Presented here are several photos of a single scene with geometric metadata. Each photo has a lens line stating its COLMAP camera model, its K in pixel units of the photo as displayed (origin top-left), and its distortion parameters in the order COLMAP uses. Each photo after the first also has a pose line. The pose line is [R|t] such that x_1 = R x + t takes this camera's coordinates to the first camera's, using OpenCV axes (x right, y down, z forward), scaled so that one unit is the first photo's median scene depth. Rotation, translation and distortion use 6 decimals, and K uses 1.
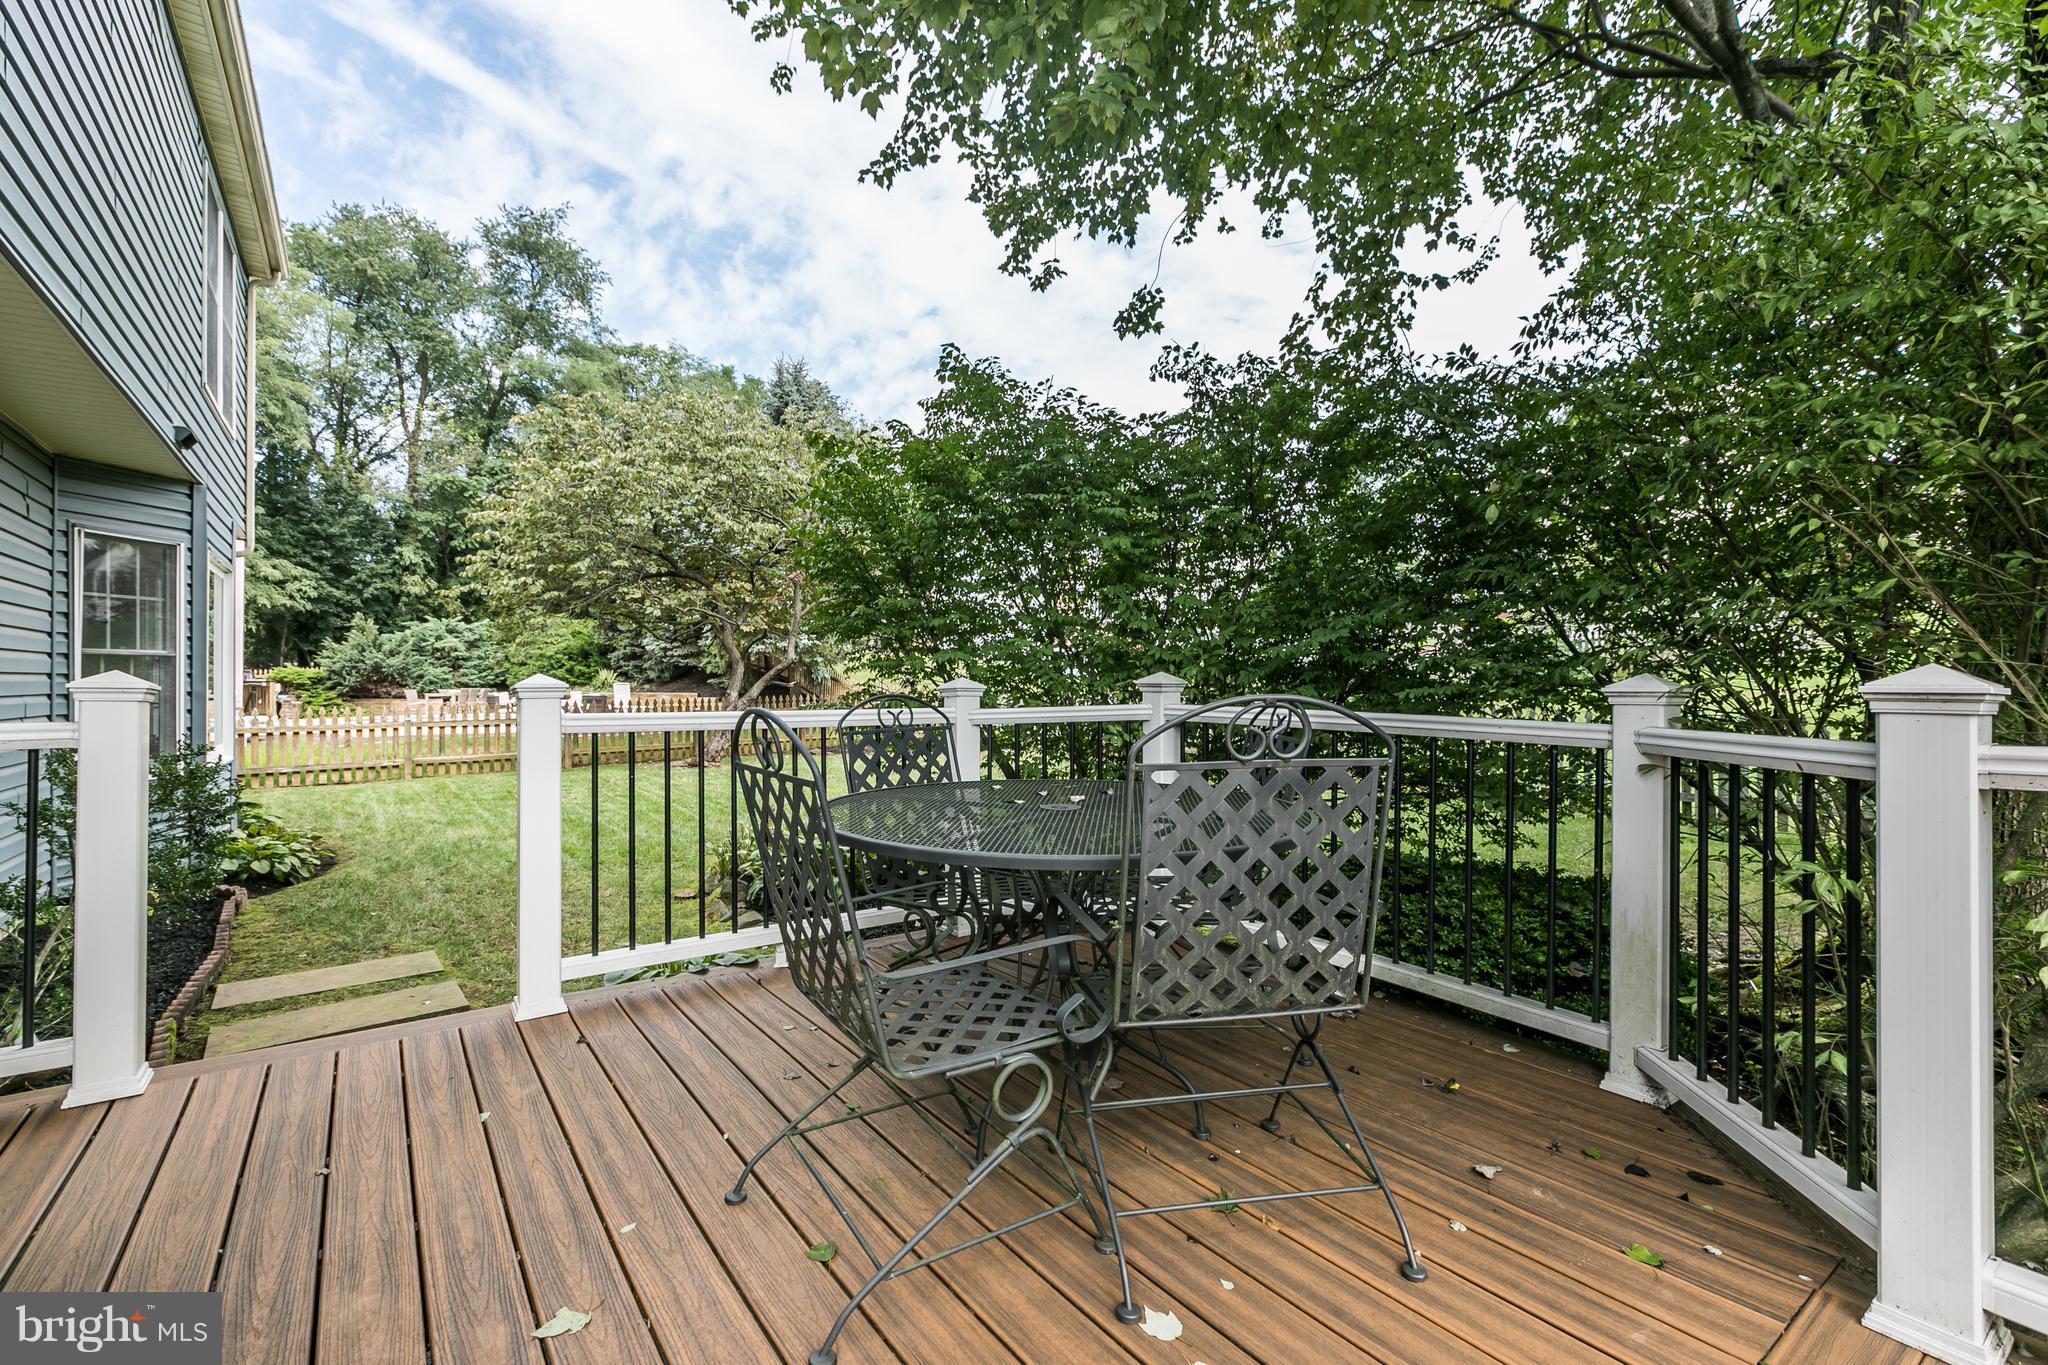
lens RADIAL K [[917.0, 0, 1024.0], [0, 917.0, 682.5], [0, 0, 1]] dist [0.001036, 0.000173]
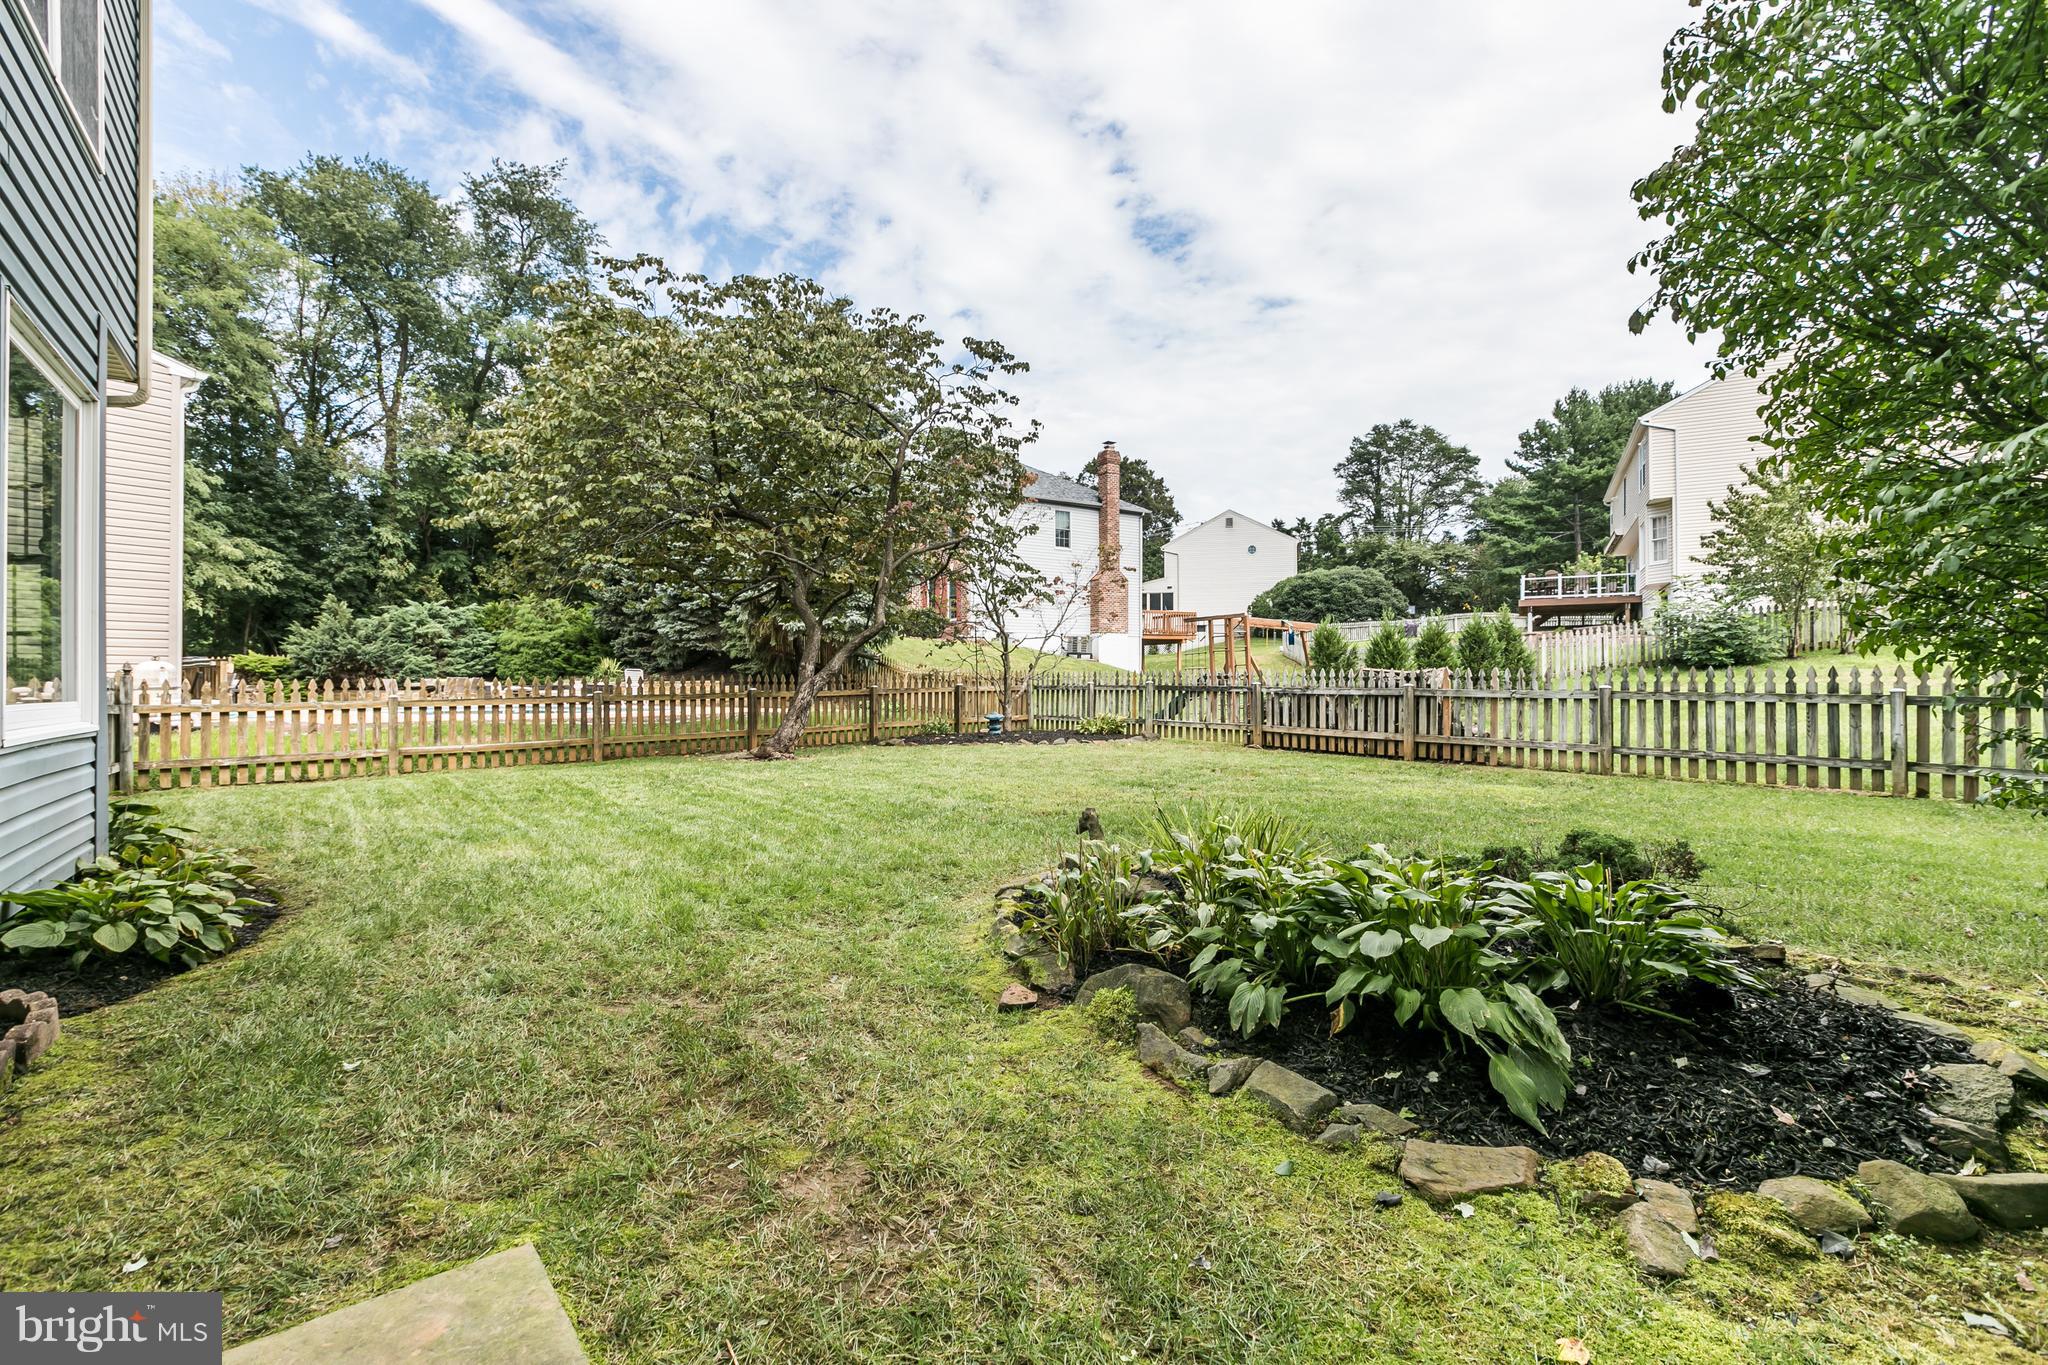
lens RADIAL K [[903.3, 0, 1053.9], [0, 903.3, 683.7], [0, 0, 1]] dist [-0.023141, -0.000068]
pose [[0.998529, -0.003392, 0.054123, -0.065498], [0.003373, 0.999994, 0.000440, 0.012363], [-0.054124, -0.000257, 0.998534, 0.092537]]
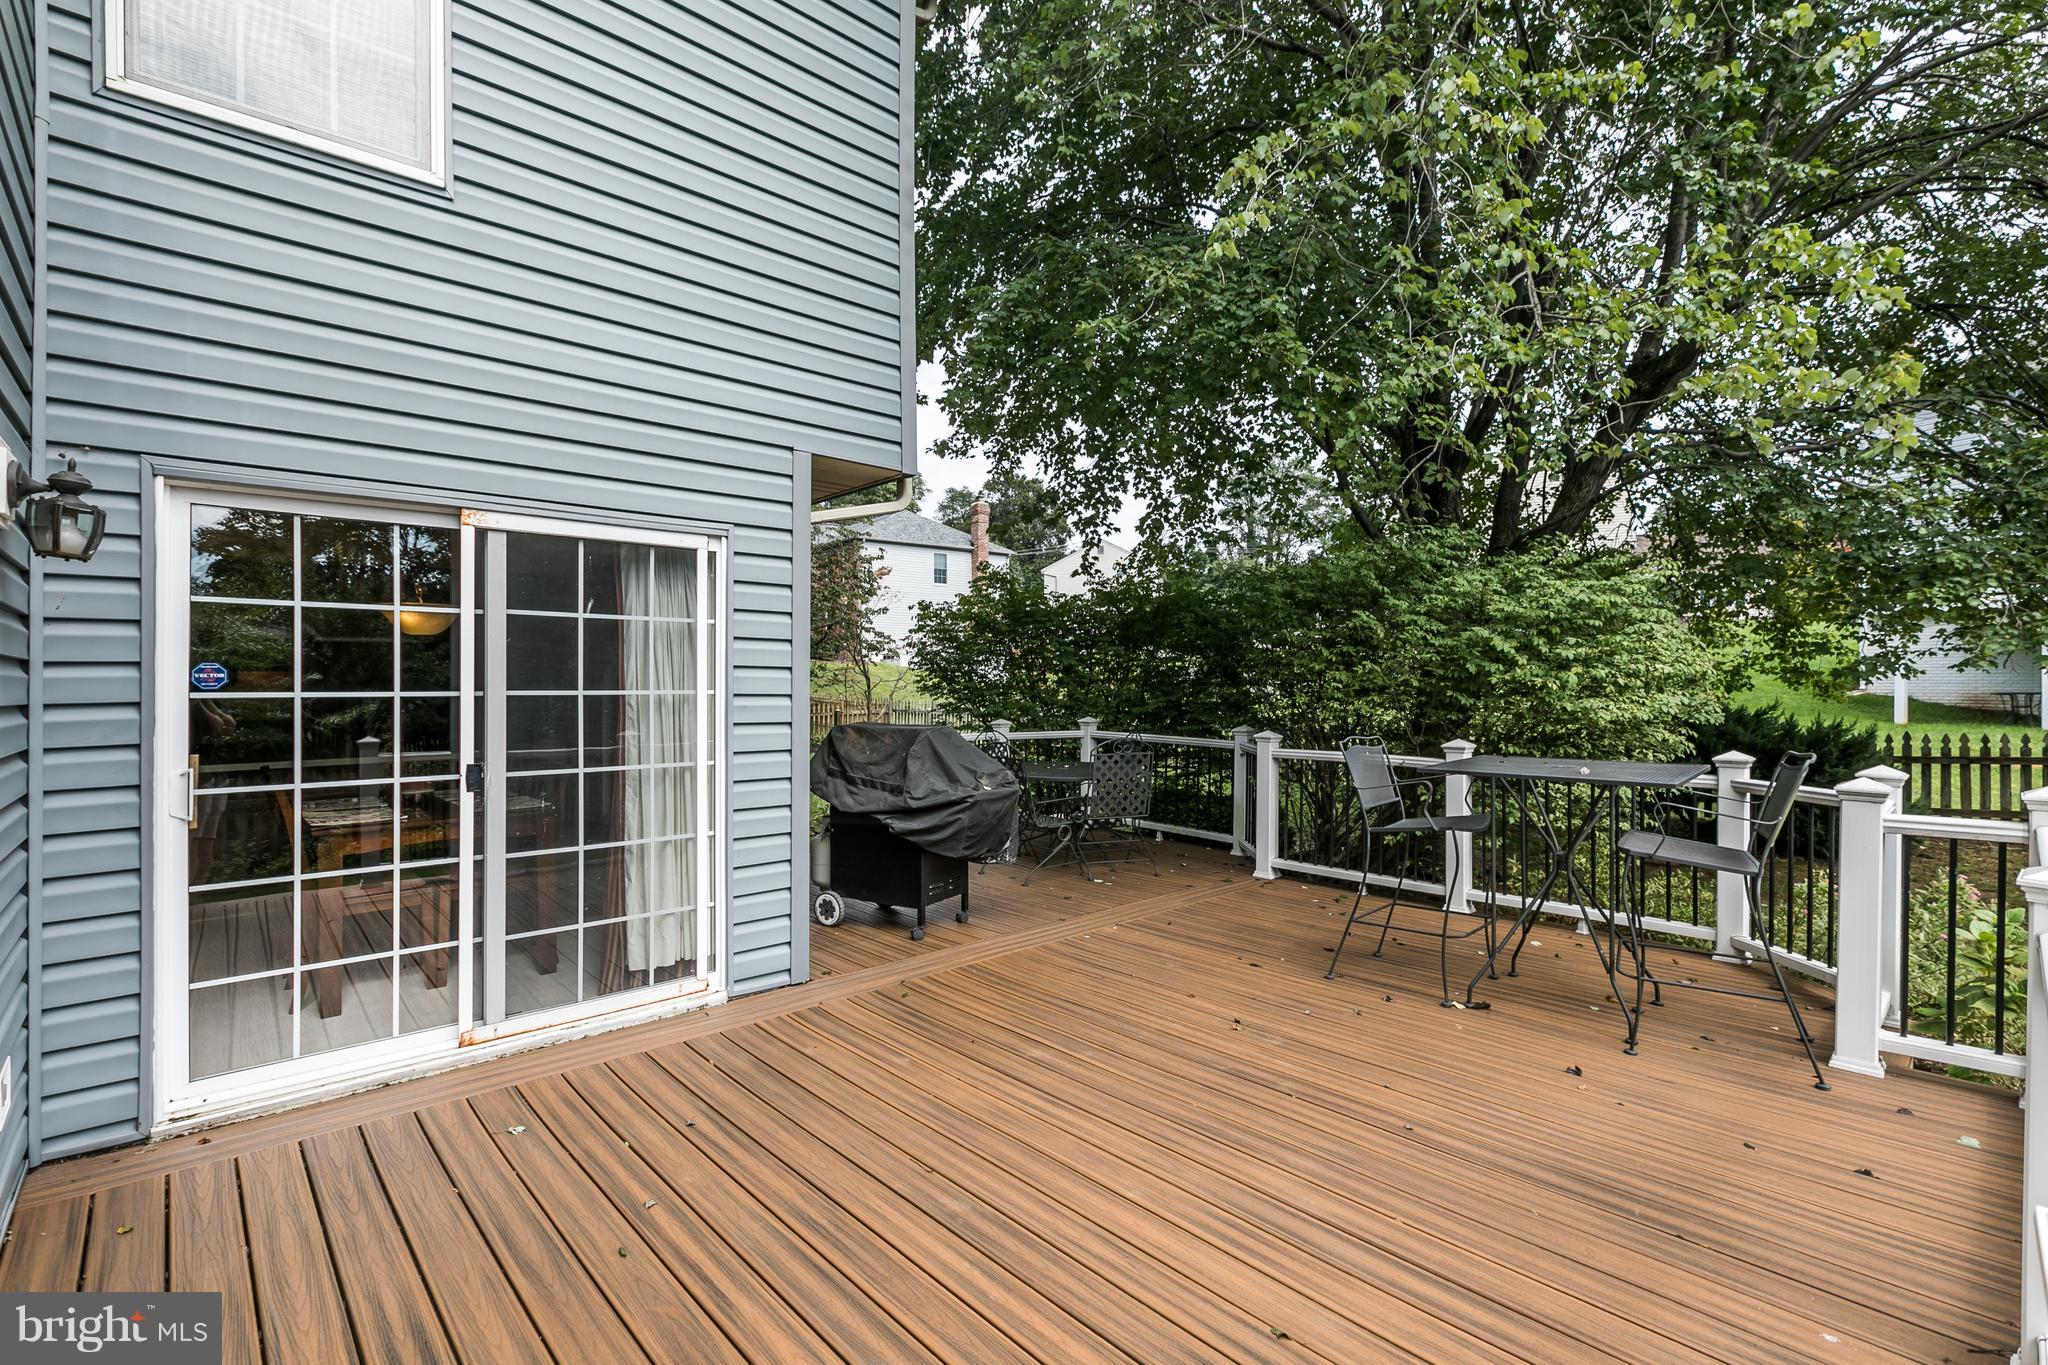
lens RADIAL K [[917.0, 0, 1024.0], [0, 917.0, 682.5], [0, 0, 1]] dist [0.001036, 0.000173]
pose [[0.993640, -0.002918, 0.112562, -0.027707], [0.002712, 0.999994, 0.001980, -0.010166], [-0.112567, -0.001662, 0.993643, -0.133169]]
